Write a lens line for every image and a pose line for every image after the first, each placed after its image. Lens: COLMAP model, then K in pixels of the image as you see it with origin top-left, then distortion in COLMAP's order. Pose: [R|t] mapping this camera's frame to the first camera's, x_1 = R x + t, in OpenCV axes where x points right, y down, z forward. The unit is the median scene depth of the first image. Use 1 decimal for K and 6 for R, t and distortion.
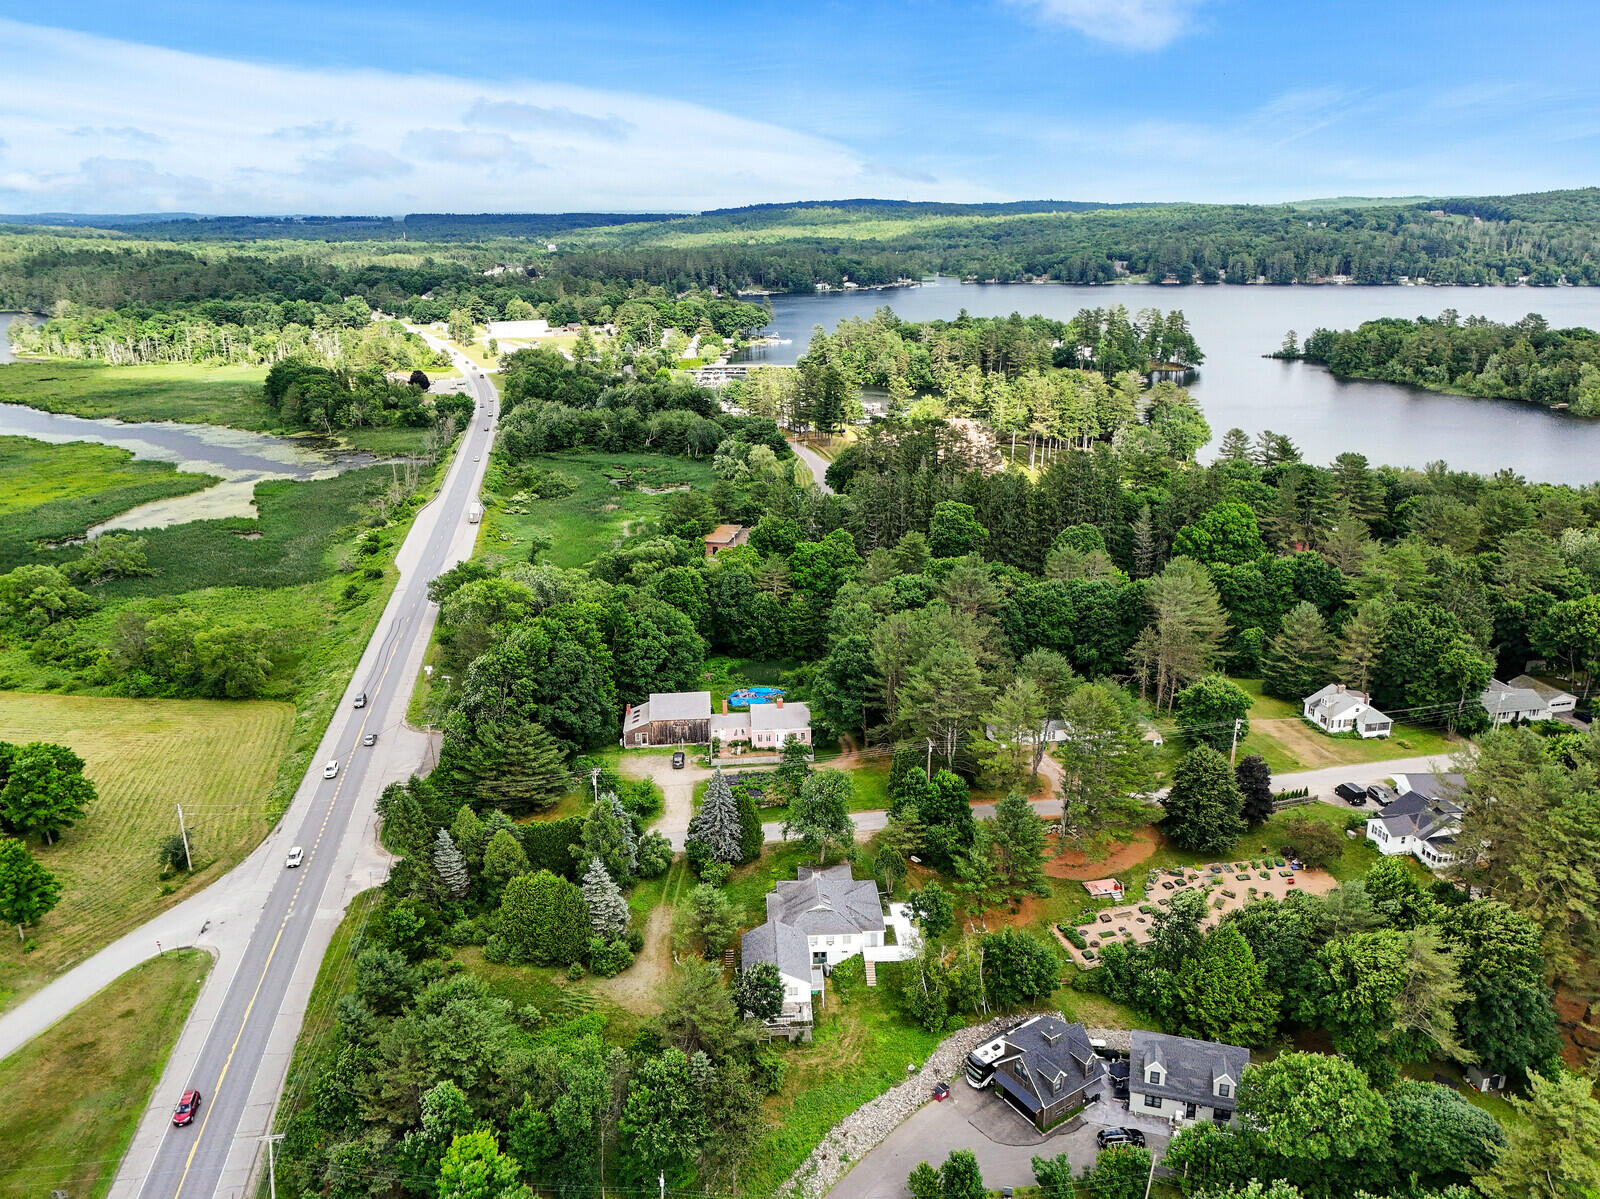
lens RADIAL K [[1162.6, 0, 800.0], [0, 1162.6, 599.5], [0, 0, 1]] dist [0.061353, -0.058215]
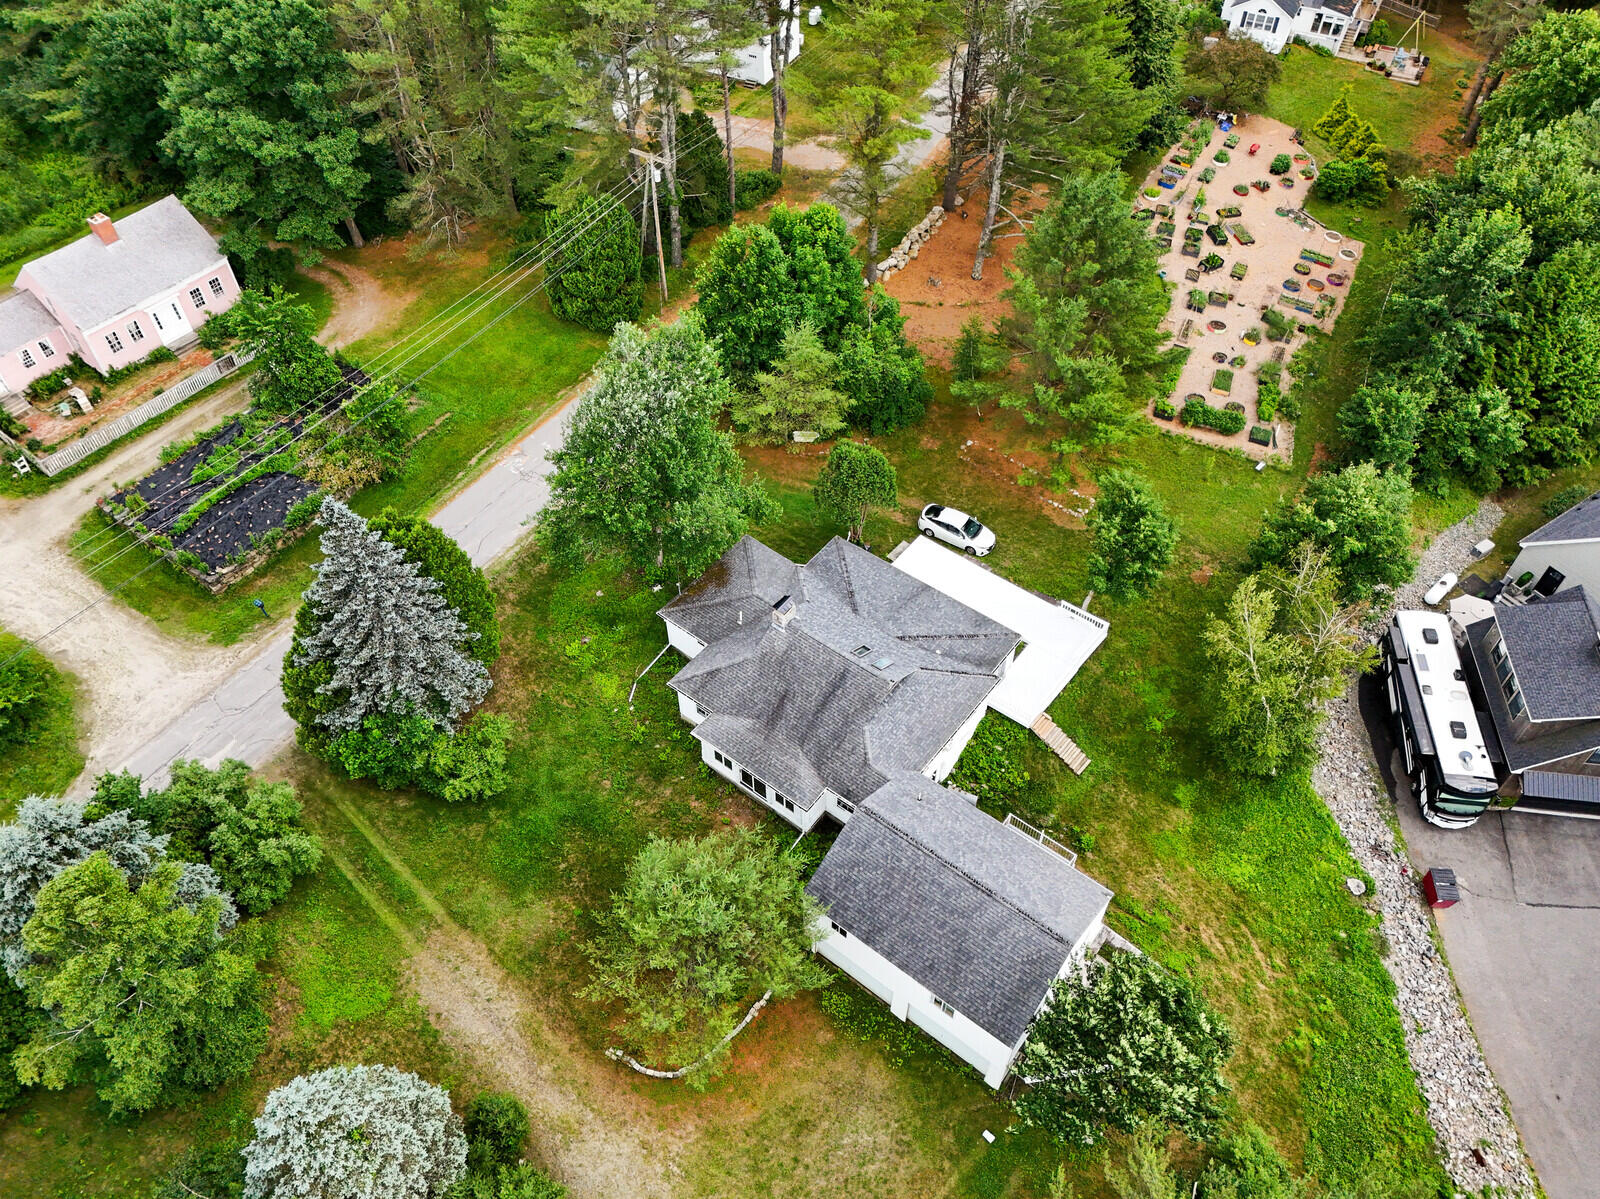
lens RADIAL K [[1162.6, 0, 800.0], [0, 1162.6, 599.5], [0, 0, 1]] dist [0.061353, -0.058215]
pose [[0.653349, -0.565478, 0.503358, -0.096247], [0.230204, 0.781798, 0.579481, 0.013707], [-0.721208, -0.262728, 0.640962, 0.453253]]
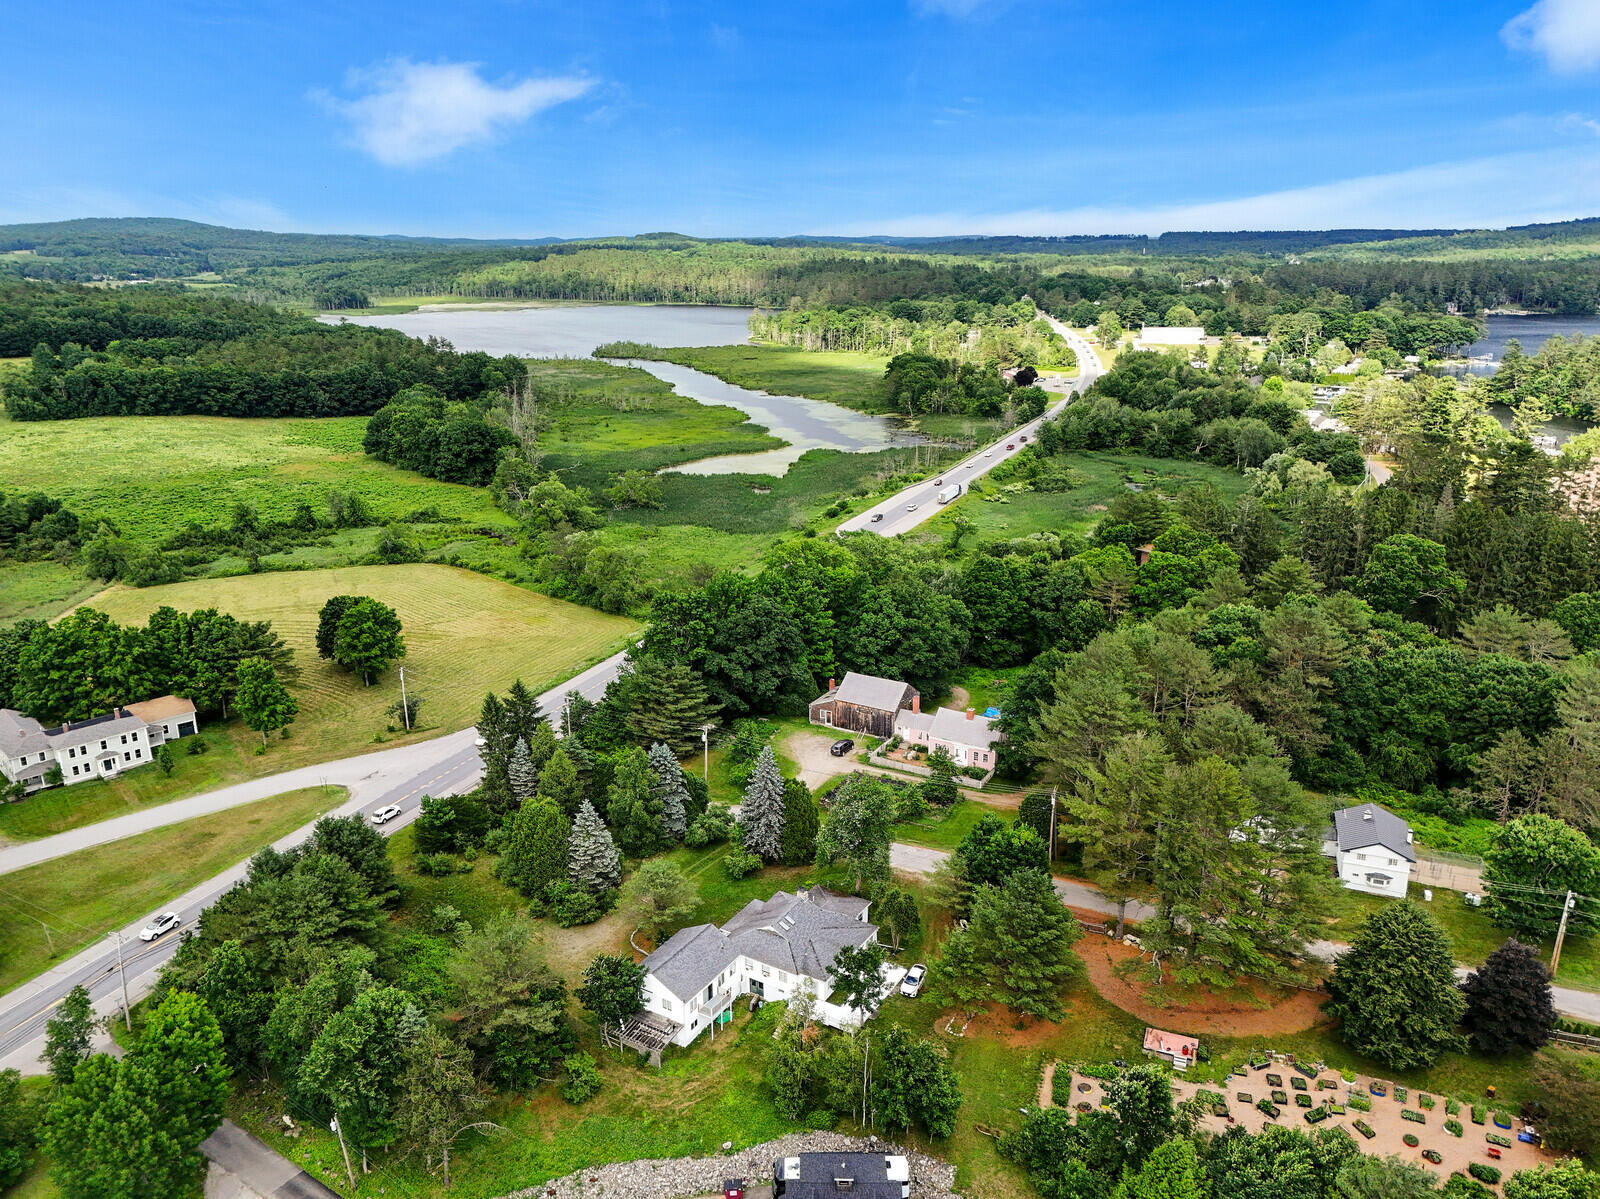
lens RADIAL K [[1162.6, 0, 800.0], [0, 1162.6, 599.5], [0, 0, 1]] dist [0.061353, -0.058215]
pose [[0.822816, 0.170894, -0.542004, 0.252643], [-0.179338, 0.983065, 0.037707, -0.001427], [0.539269, 0.066176, 0.839530, 0.167966]]
